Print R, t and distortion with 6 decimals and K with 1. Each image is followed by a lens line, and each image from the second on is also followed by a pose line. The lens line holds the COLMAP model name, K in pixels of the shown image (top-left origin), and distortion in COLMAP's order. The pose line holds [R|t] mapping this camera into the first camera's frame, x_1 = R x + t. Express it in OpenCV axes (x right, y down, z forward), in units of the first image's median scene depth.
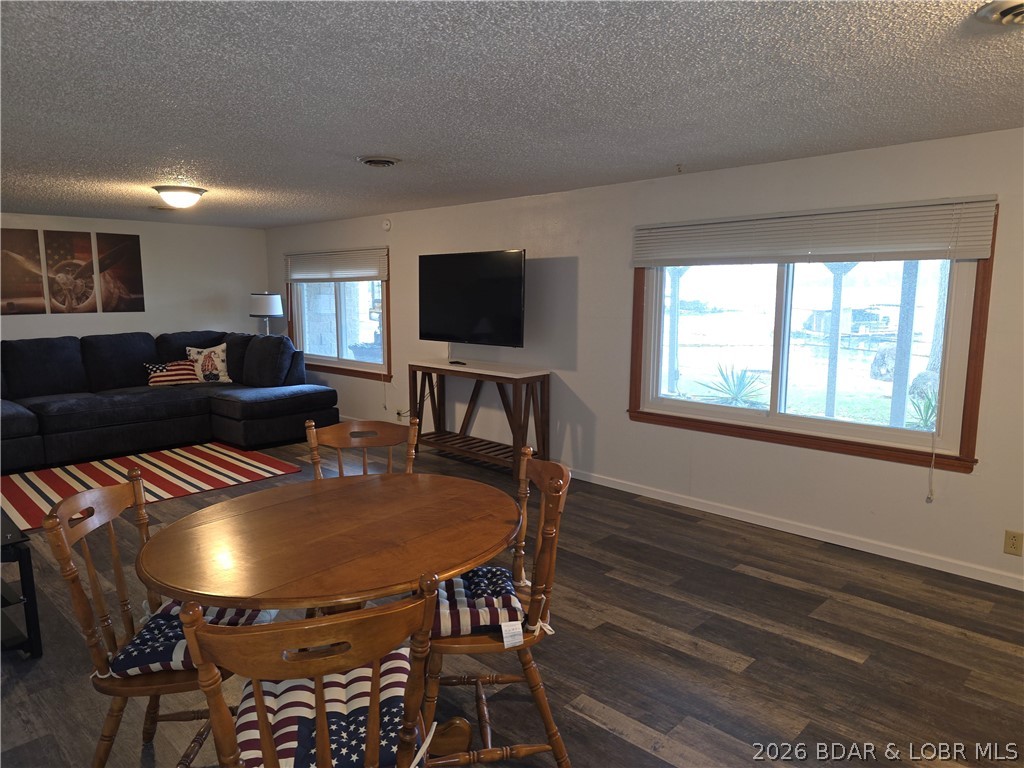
lens RADIAL K [[688.3, 0, 512.0], [0, 688.3, 384.0], [0, 0, 1]] dist [0.043741, -0.040044]
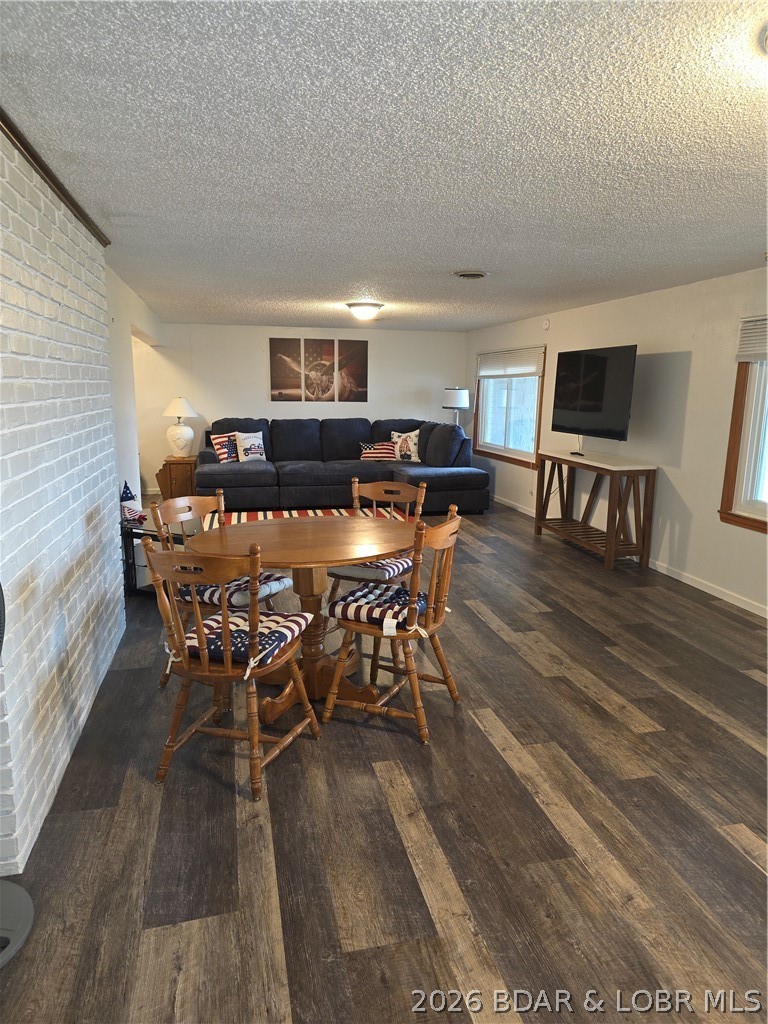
lens RADIAL K [[688.3, 0, 383.5], [0, 688.3, 517.5], [0, 0, 1]] dist [0.043741, -0.040044]
pose [[0.841121, 0.111631, -0.529202, 0.225468], [-0.085524, 0.993609, 0.073661, 0.012264], [0.534042, -0.016698, 0.845293, -0.059445]]
